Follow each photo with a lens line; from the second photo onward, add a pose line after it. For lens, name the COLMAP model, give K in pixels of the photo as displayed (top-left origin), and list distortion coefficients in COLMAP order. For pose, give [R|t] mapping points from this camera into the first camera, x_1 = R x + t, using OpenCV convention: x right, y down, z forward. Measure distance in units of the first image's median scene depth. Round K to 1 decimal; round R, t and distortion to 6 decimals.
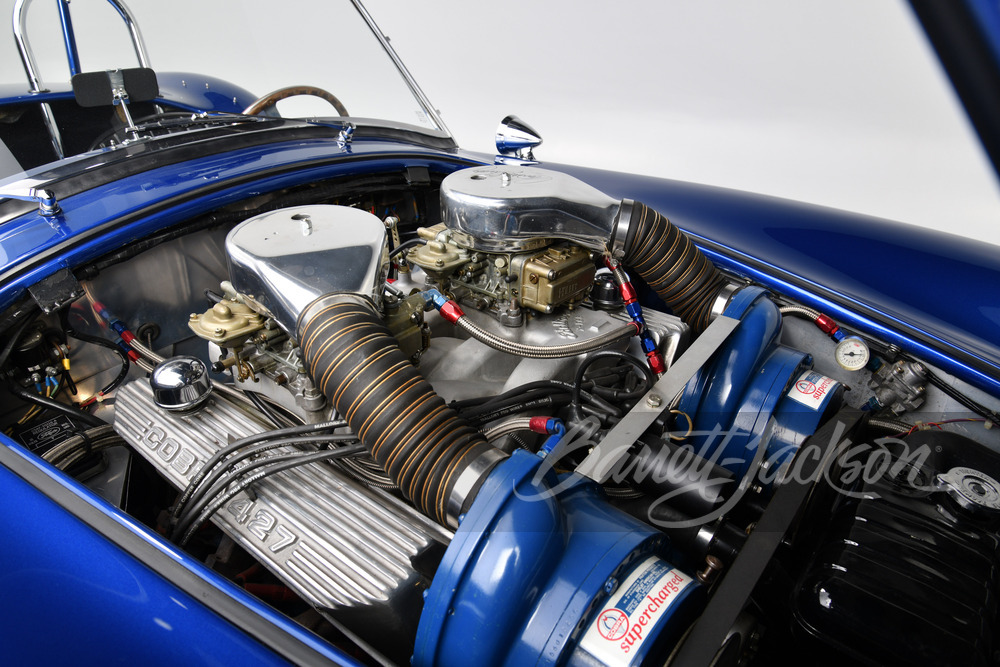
lens RADIAL K [[651.7, 0, 500.0], [0, 651.7, 333.5], [0, 0, 1]] dist [-0.120837, 0.085799]
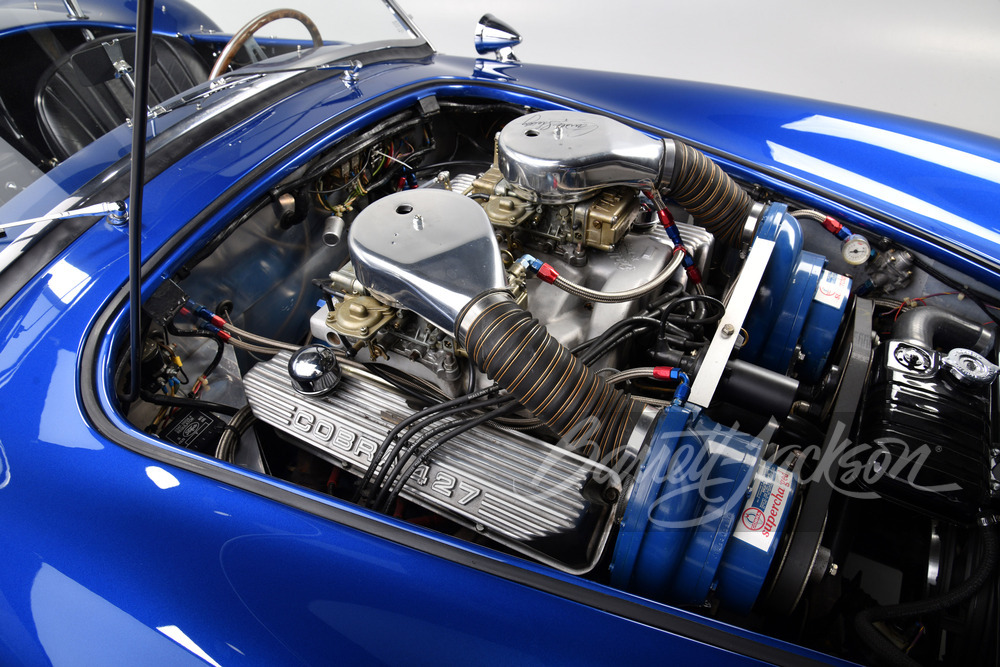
lens RADIAL K [[646.0, 0, 500.0], [0, 646.0, 333.5], [0, 0, 1]] dist [-0.118200, 0.093045]
pose [[0.983596, -0.153776, 0.094293, -0.254206], [0.126377, 0.960461, 0.248078, -0.203814], [-0.128713, -0.232092, 0.964140, -0.104673]]
